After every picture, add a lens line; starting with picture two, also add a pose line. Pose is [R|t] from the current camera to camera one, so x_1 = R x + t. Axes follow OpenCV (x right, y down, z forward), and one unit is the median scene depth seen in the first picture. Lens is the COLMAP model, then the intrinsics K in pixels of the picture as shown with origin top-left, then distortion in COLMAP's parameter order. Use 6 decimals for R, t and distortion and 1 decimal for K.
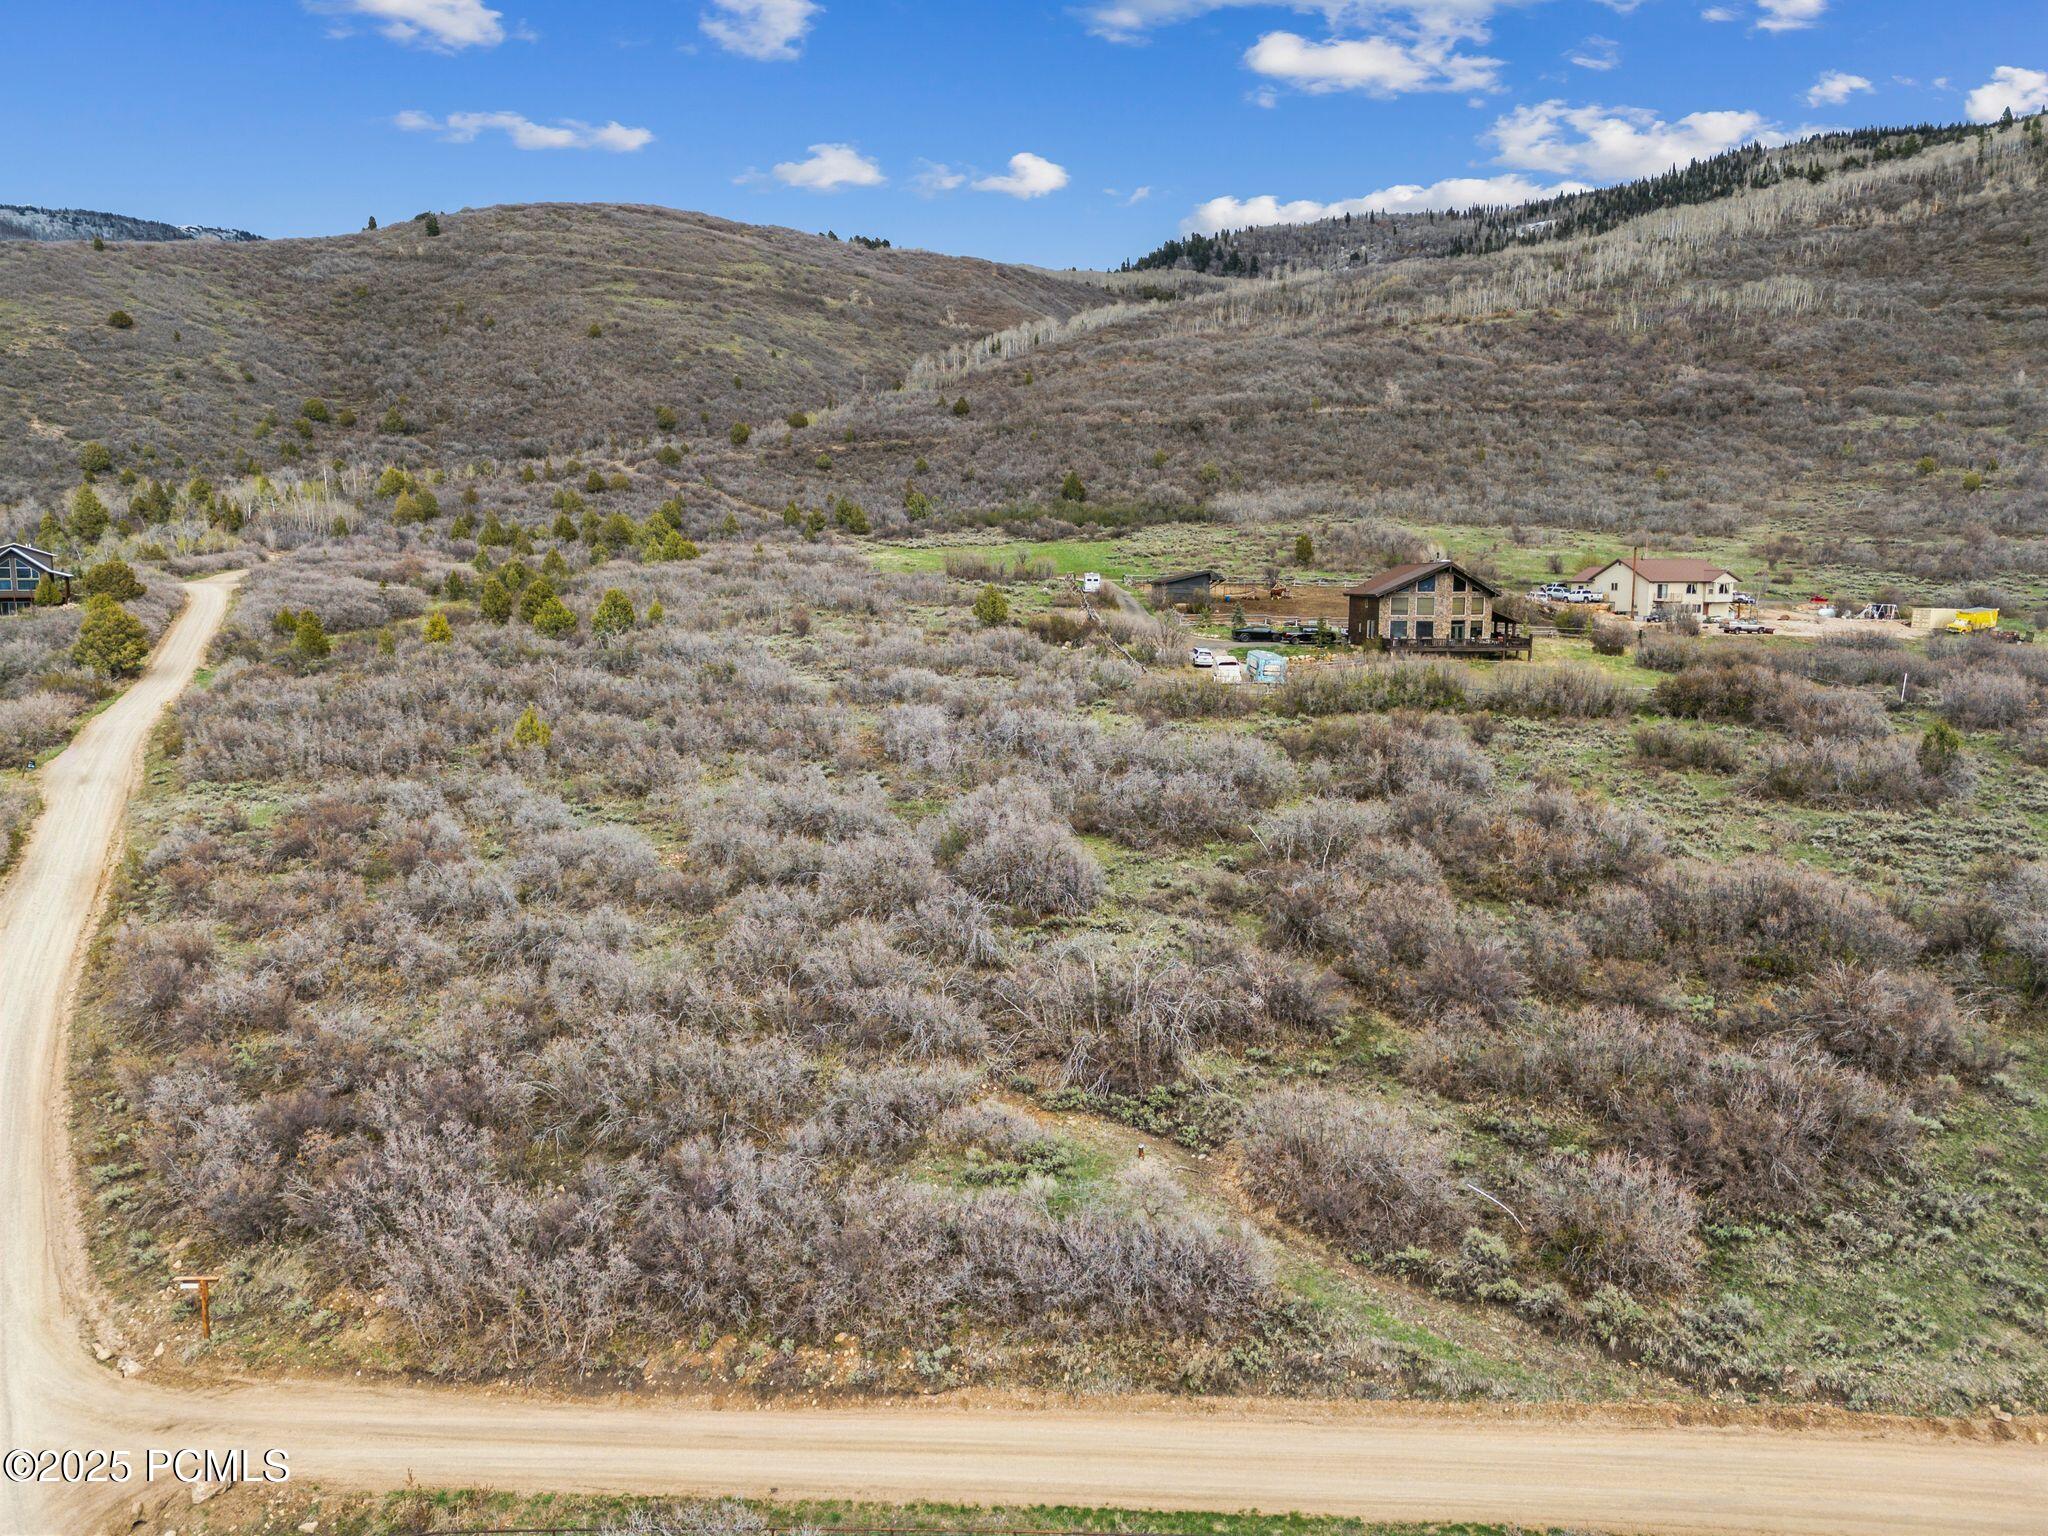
lens RADIAL K [[1491.6, 0, 1024.0], [0, 1491.6, 768.0], [0, 0, 1]] dist [0.071193, -0.060103]
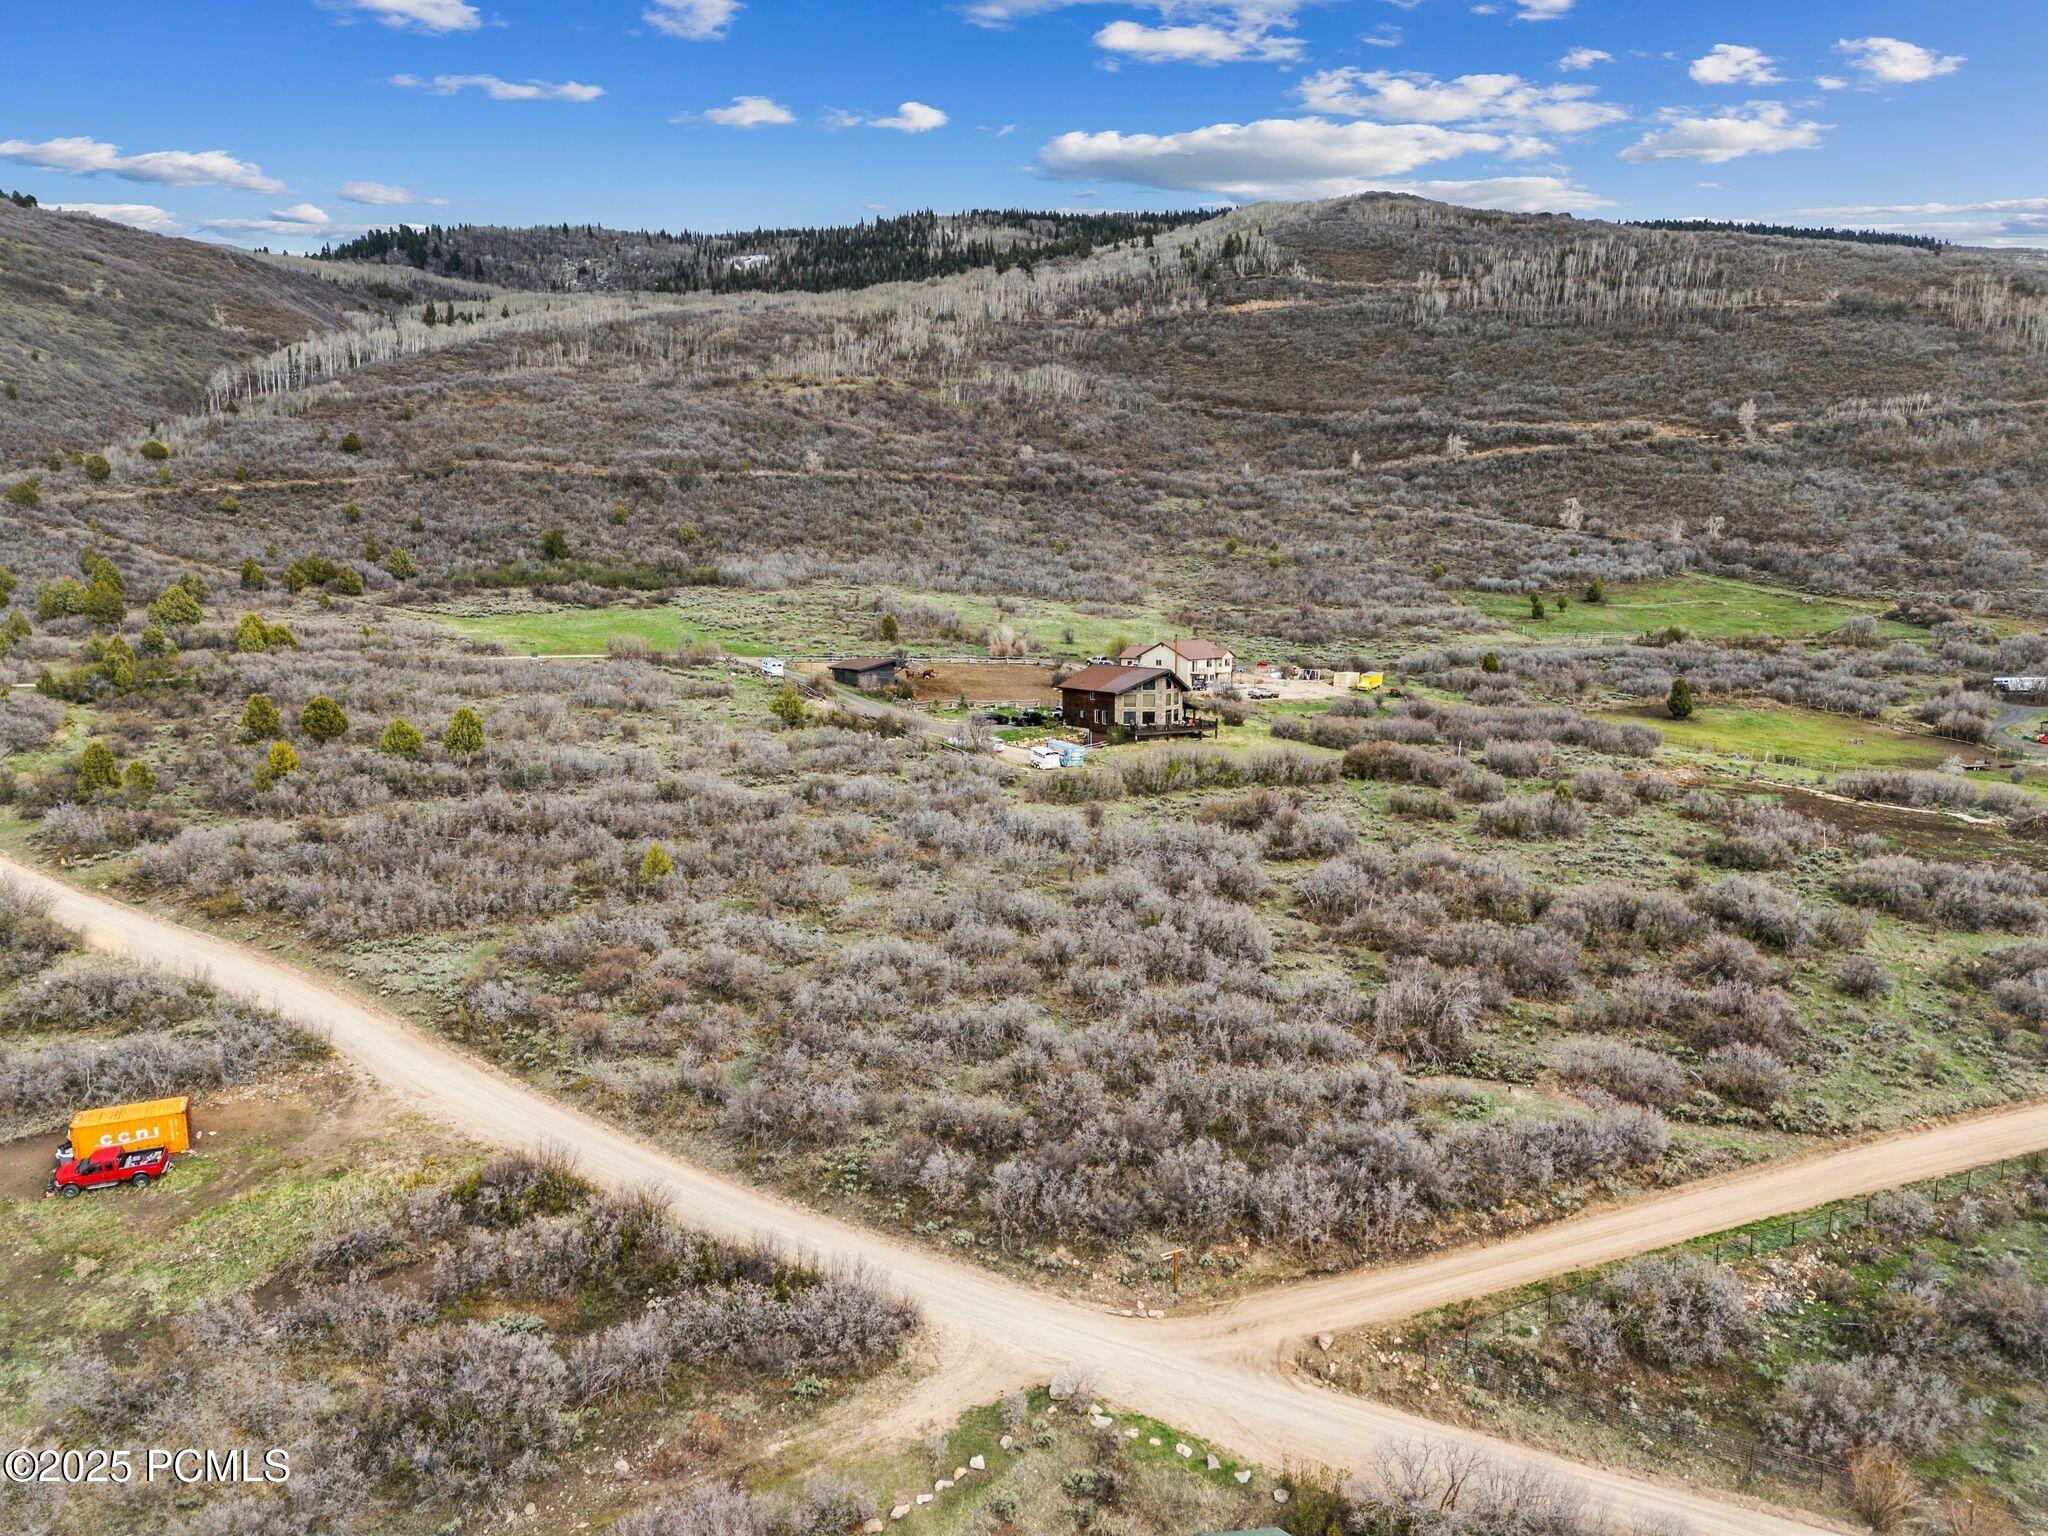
lens RADIAL K [[1491.6, 0, 1024.0], [0, 1491.6, 768.0], [0, 0, 1]] dist [0.071193, -0.060103]
pose [[0.867986, -0.063320, 0.492536, -0.178467], [0.064397, 0.997815, 0.014792, -0.026714], [-0.492396, 0.018878, 0.870166, -0.041289]]
